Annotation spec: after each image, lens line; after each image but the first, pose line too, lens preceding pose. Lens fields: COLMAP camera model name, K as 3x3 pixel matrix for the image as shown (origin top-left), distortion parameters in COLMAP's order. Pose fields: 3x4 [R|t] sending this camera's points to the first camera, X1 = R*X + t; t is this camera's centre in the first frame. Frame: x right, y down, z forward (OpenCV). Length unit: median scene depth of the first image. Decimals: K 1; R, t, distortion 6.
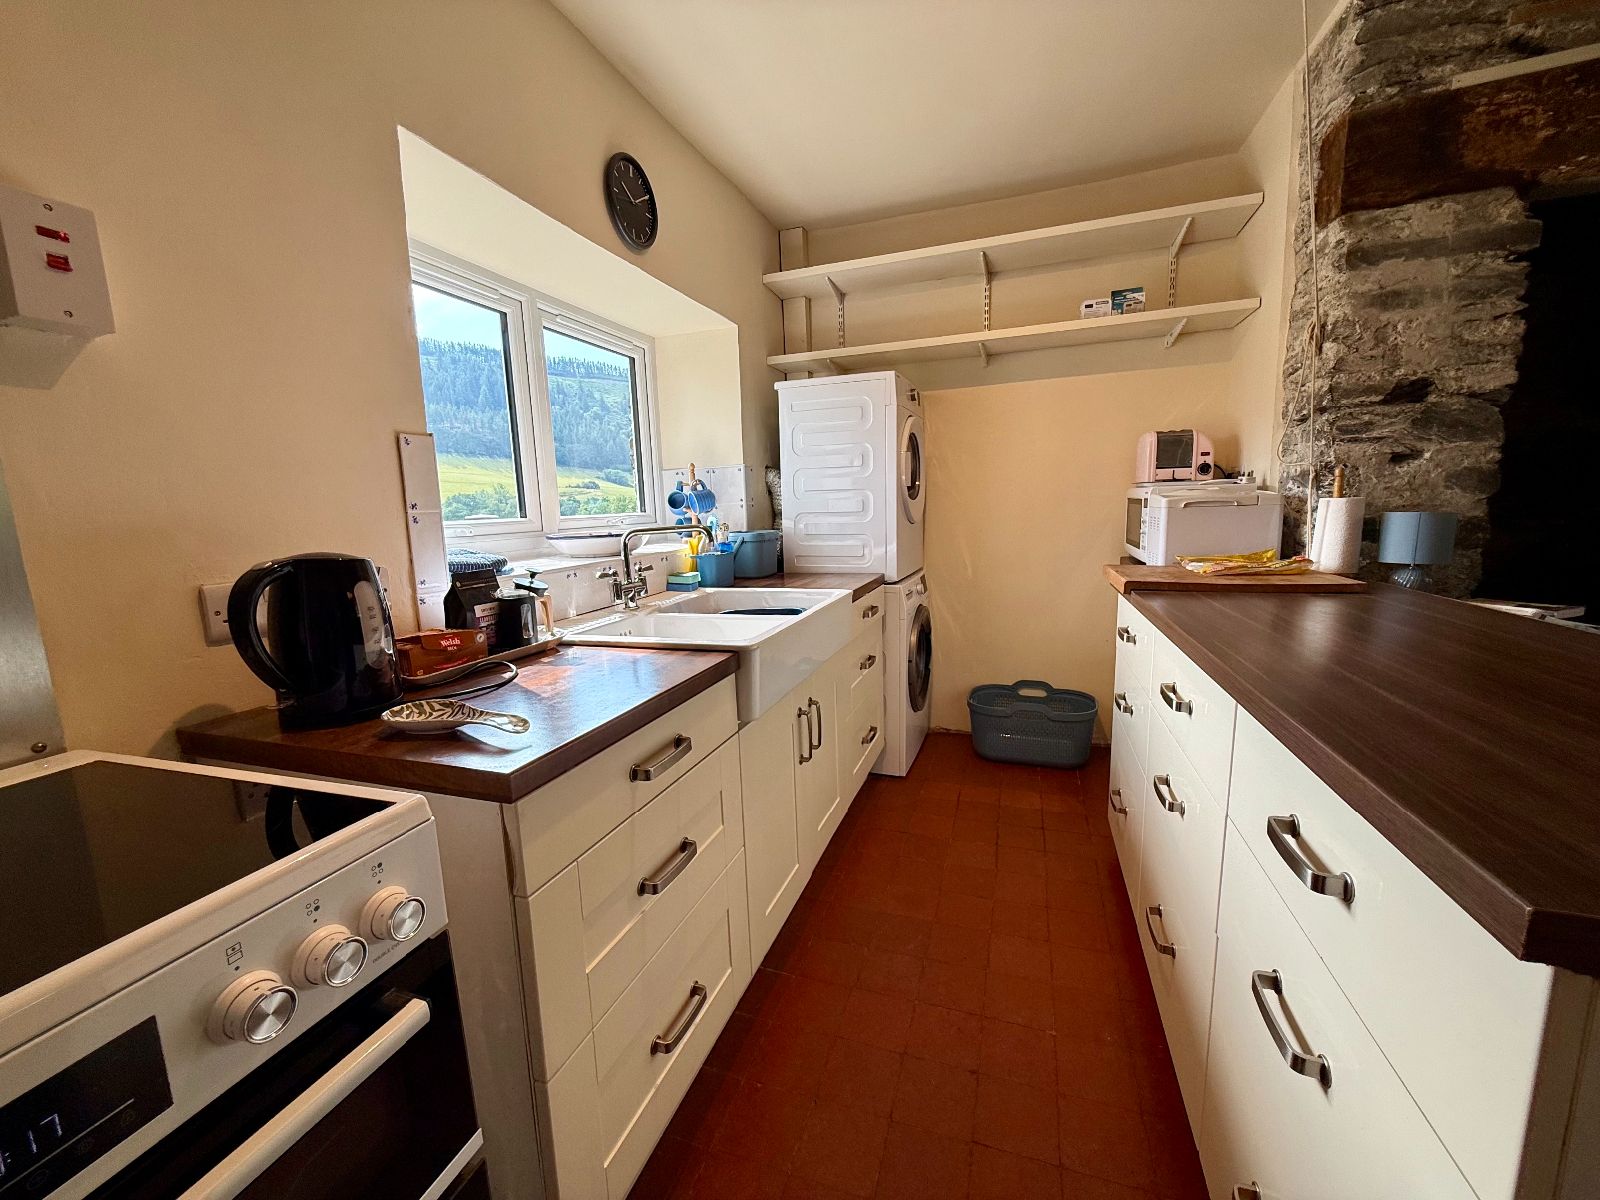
lens RADIAL K [[637.2, 0, 799.9], [0, 637.2, 600.3], [0, 0, 1]] dist [-0.008736, 0.002288]
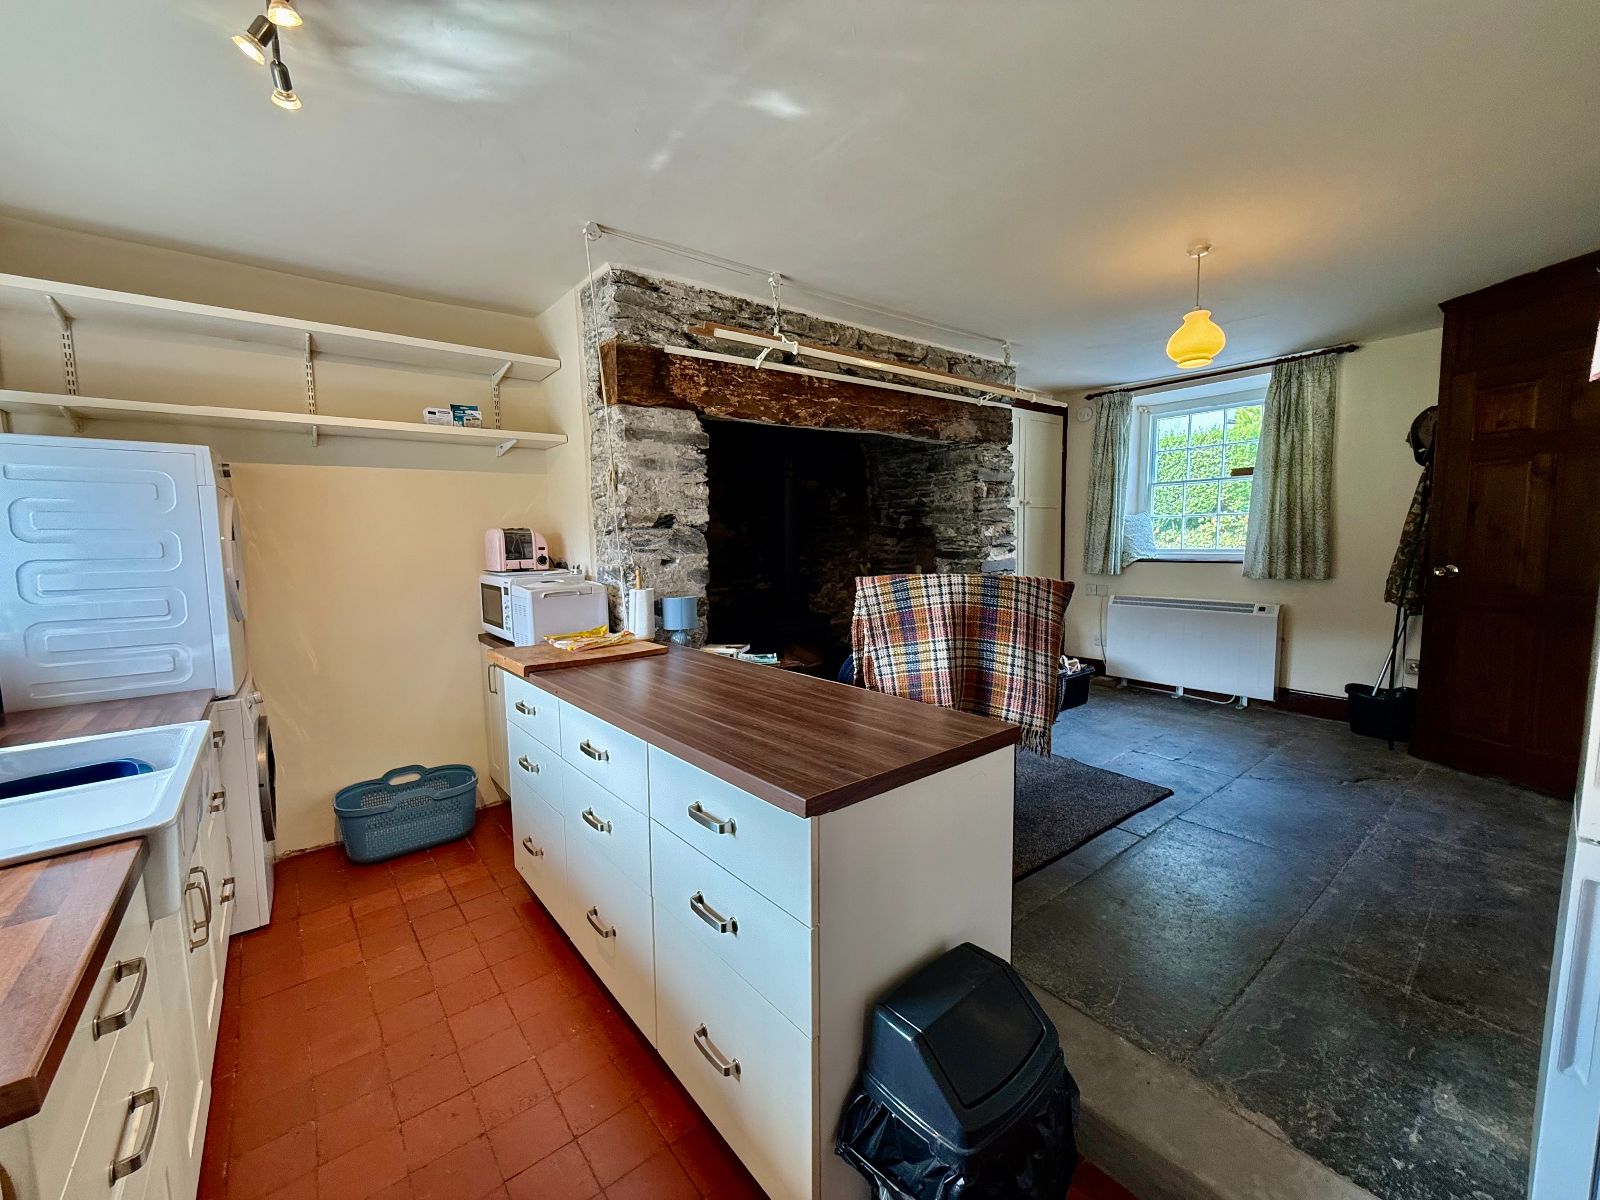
lens RADIAL K [[637.2, 0, 803.8], [0, 637.2, 597.8], [0, 0, 1]] dist [-0.008736, 0.002288]
pose [[0.517350, -0.056472, 0.853909, -0.239664], [0.128181, 0.991677, -0.012077, -0.072455], [-0.846120, 0.115704, 0.520282, -0.112880]]
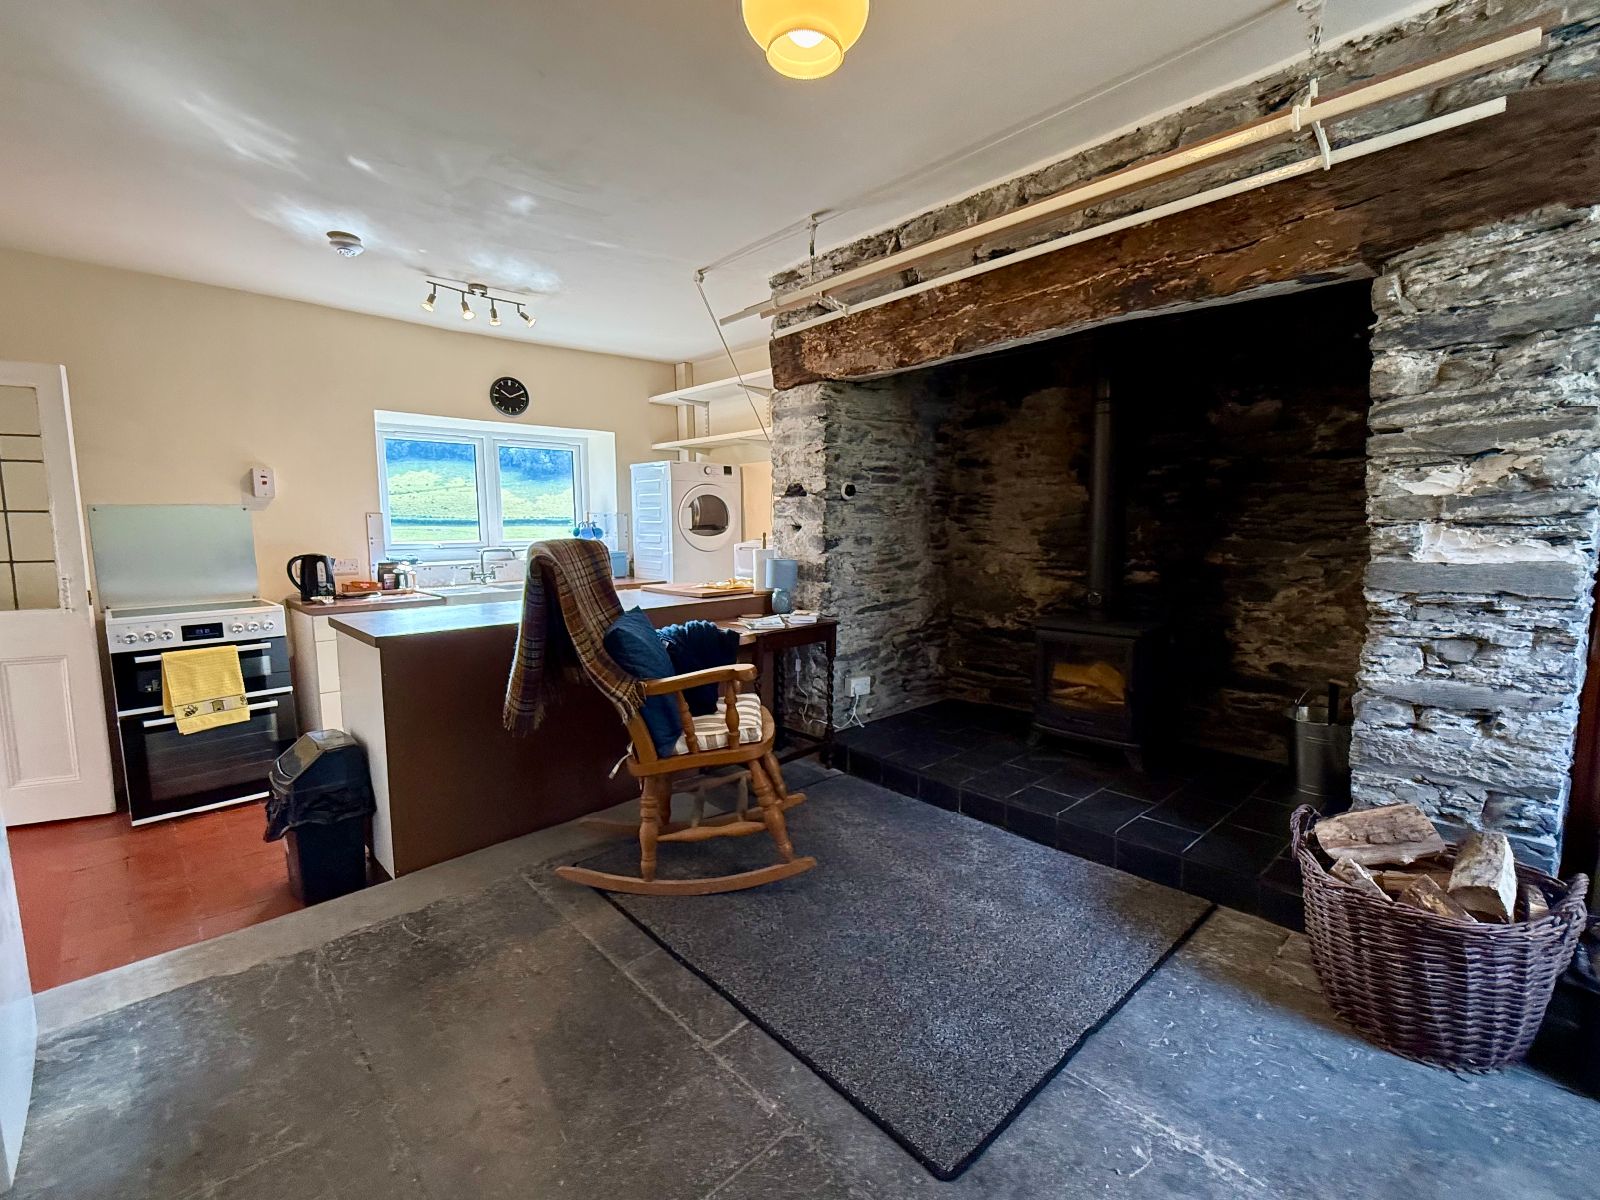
lens RADIAL K [[698.8, 0, 798.0], [0, 698.8, 598.8], [0, 0, 1]] dist [-0.000414, -0.000262]
pose [[0.899080, 0.076544, -0.431041, 1.793349], [-0.088709, 0.996024, -0.008158, -0.015130], [0.428703, 0.045572, 0.902295, -0.720349]]
